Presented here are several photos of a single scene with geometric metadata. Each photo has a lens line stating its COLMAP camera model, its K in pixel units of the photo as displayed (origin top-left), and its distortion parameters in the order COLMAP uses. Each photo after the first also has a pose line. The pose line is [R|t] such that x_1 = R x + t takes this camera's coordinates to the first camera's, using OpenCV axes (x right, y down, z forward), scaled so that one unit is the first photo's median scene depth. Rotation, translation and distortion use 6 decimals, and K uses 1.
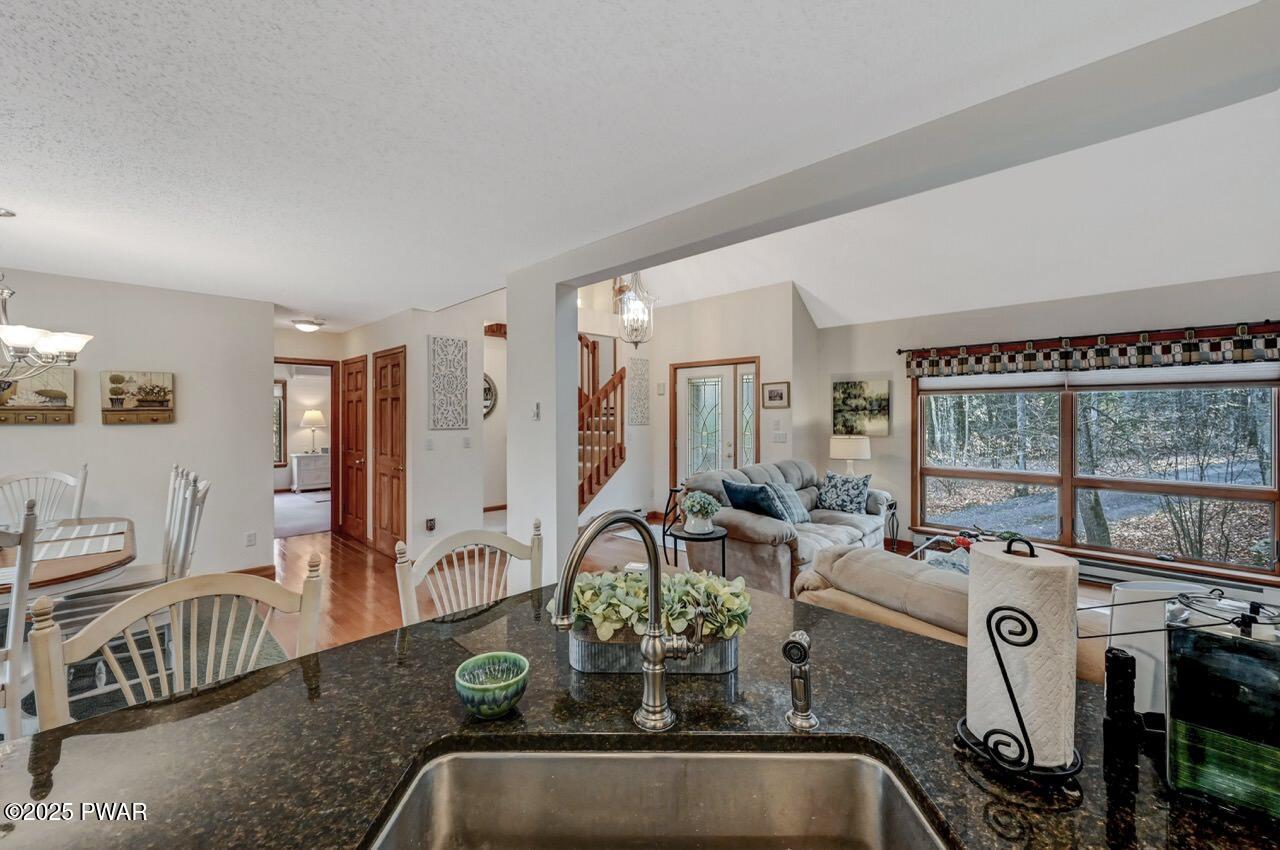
lens RADIAL K [[508.7, 0, 639.9], [0, 508.7, 412.0], [0, 0, 1]] dist [-0.002410, 0.001041]
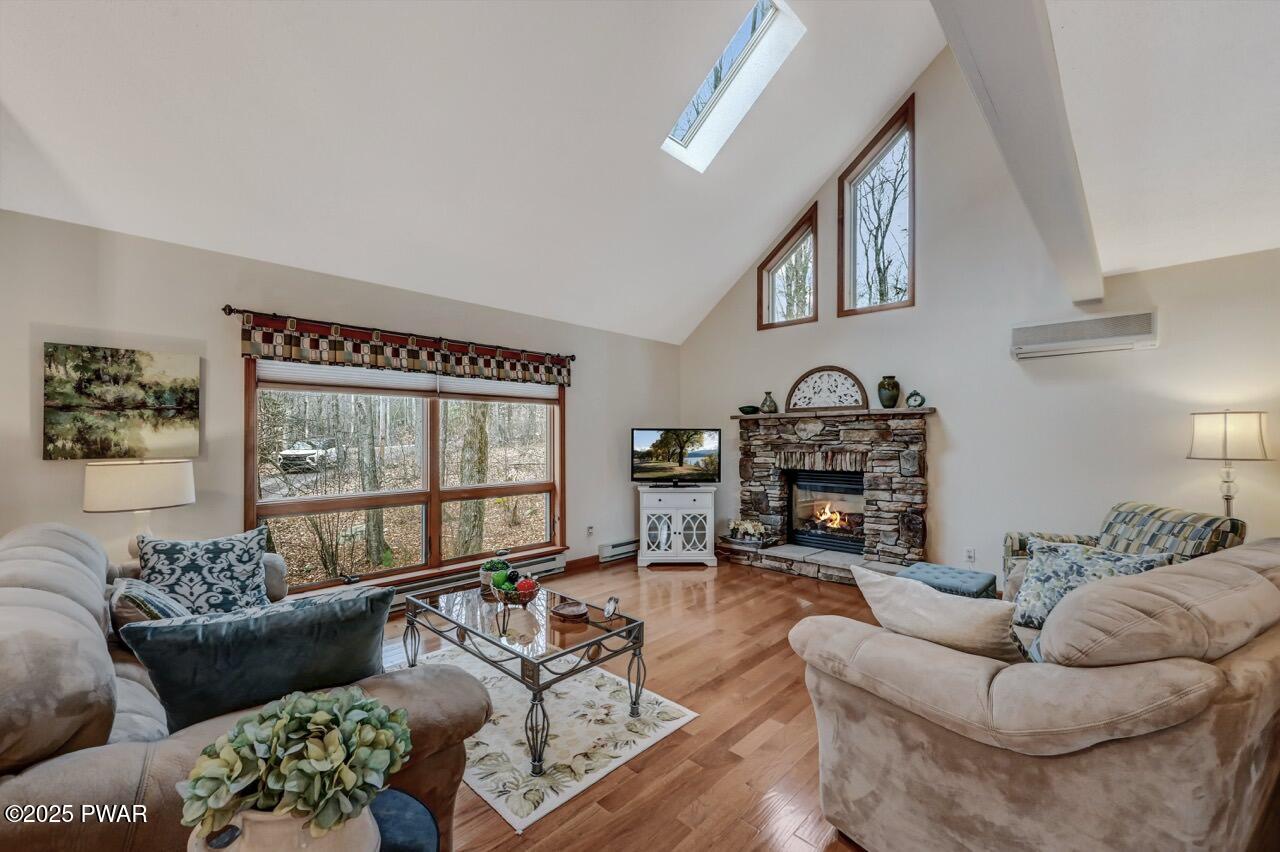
lens RADIAL K [[508.7, 0, 642.6], [0, 508.7, 429.6], [0, 0, 1]] dist [-0.002410, 0.001041]
pose [[-0.009949, 0.013893, 0.999854, -0.071425], [-0.003438, 0.999897, -0.013928, 0.024510], [-0.999945, -0.003576, -0.009901, 0.546497]]
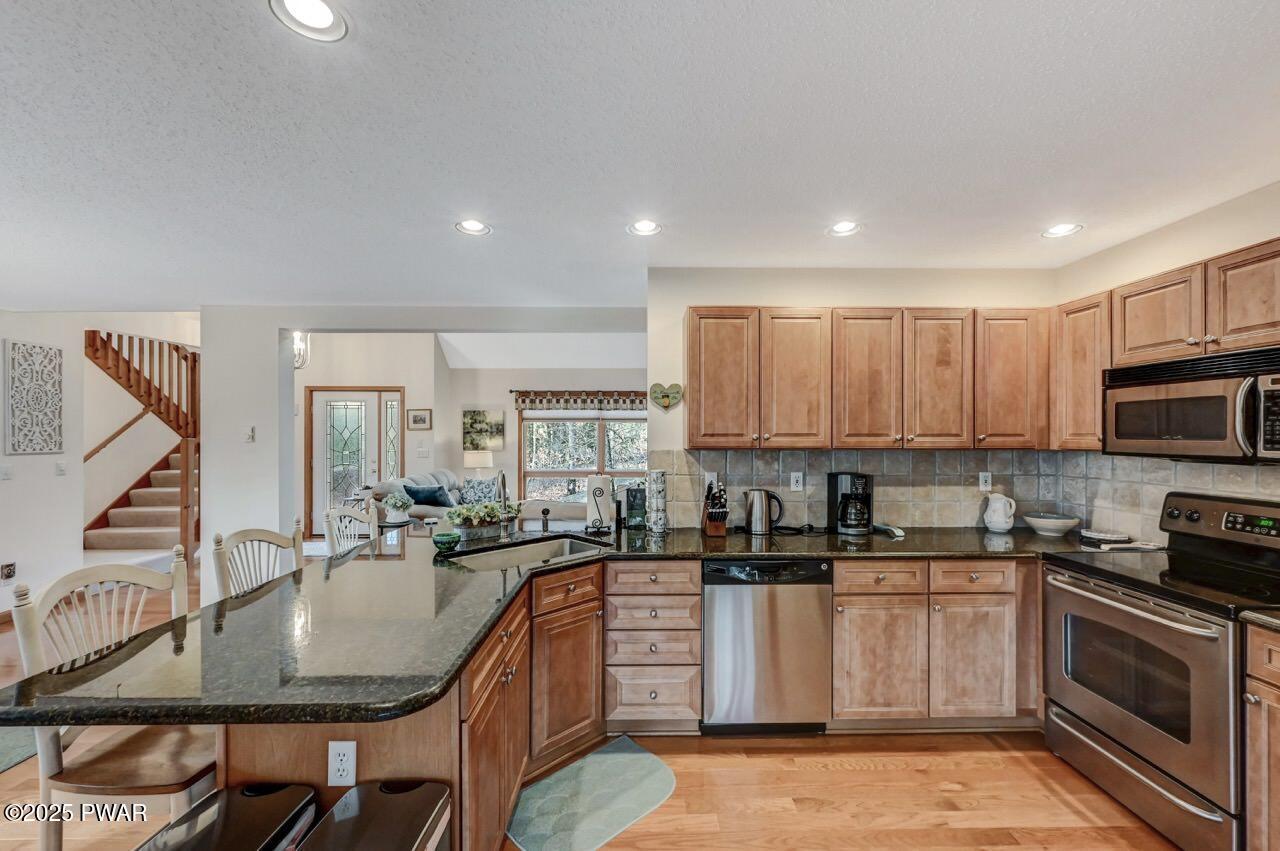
lens RADIAL K [[508.7, 0, 641.8], [0, 508.7, 432.9], [0, 0, 1]] dist [-0.002410, 0.001041]
pose [[0.704580, 0.001131, 0.709624, -0.251022], [-0.004247, 0.999988, 0.002622, -0.006929], [-0.709612, -0.004861, 0.704576, -0.276565]]
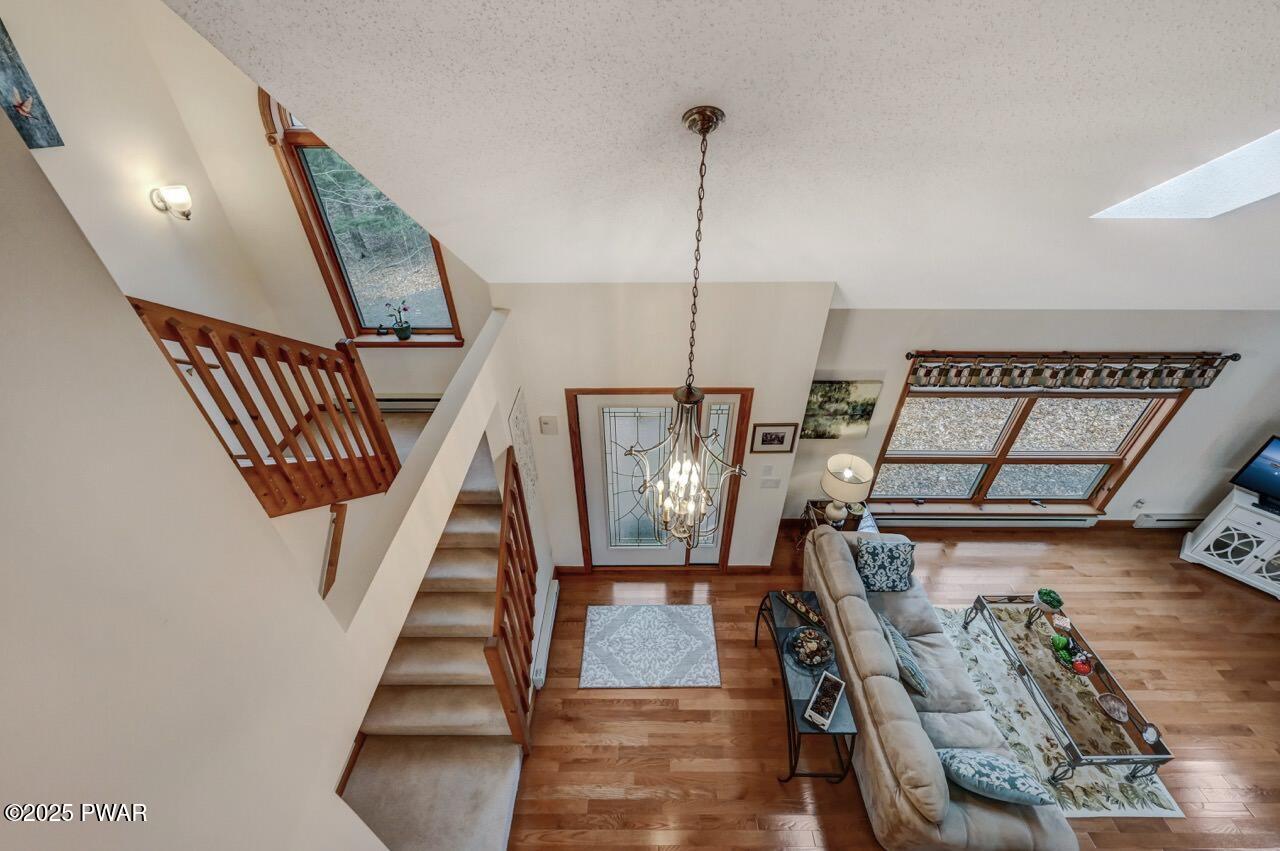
lens RADIAL K [[508.7, 0, 642.2], [0, 508.7, 421.5], [0, 0, 1]] dist [-0.002410, 0.001041]
pose [[0.717428, -0.410402, 0.562910, -0.262112], [-0.005109, 0.804922, 0.593358, -0.505565], [-0.696614, -0.428568, 0.575377, 0.813161]]
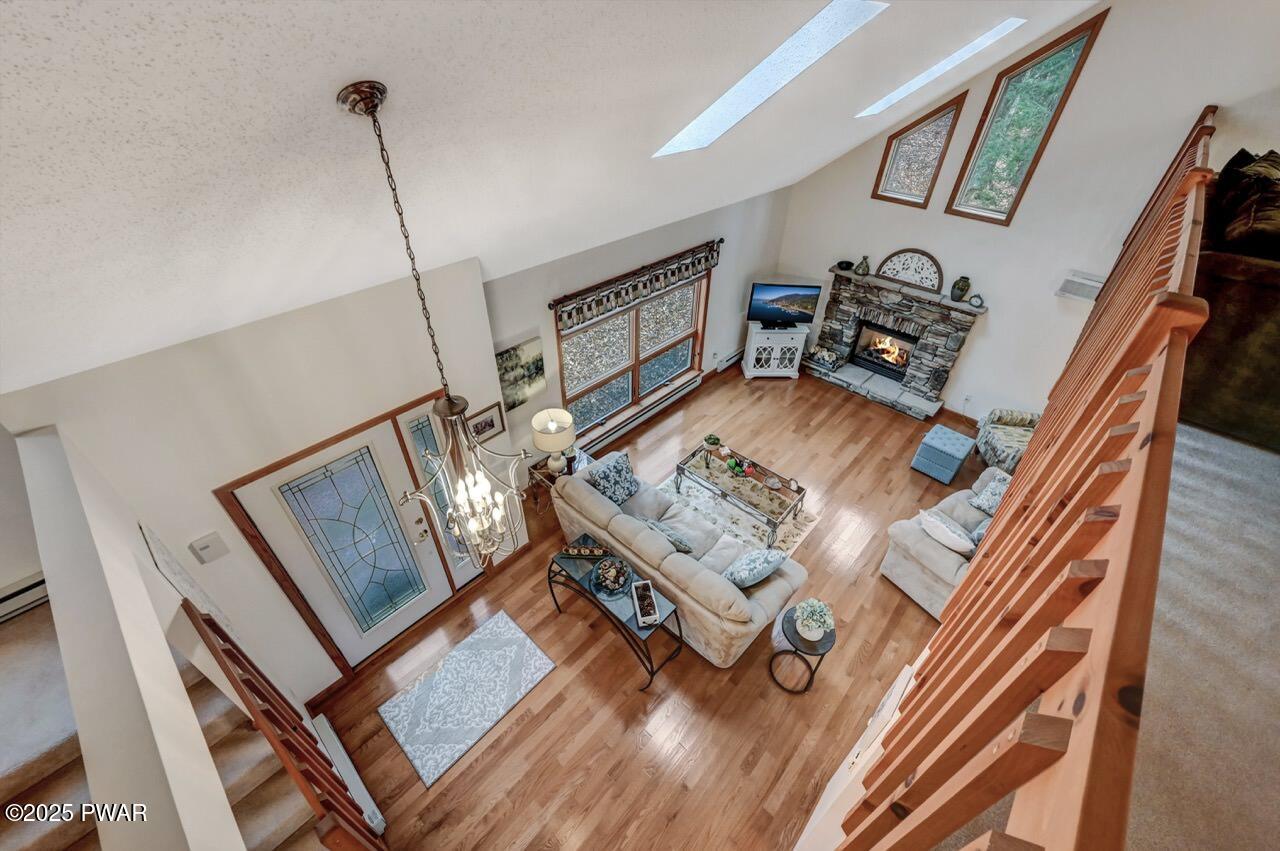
lens RADIAL K [[508.7, 0, 645.3], [0, 508.7, 426.1], [0, 0, 1]] dist [-0.002410, 0.001041]
pose [[-0.038164, -0.615425, 0.787271, -0.302552], [-0.030819, 0.788195, 0.614653, -0.502687], [-0.998796, -0.000806, -0.049047, 0.902379]]
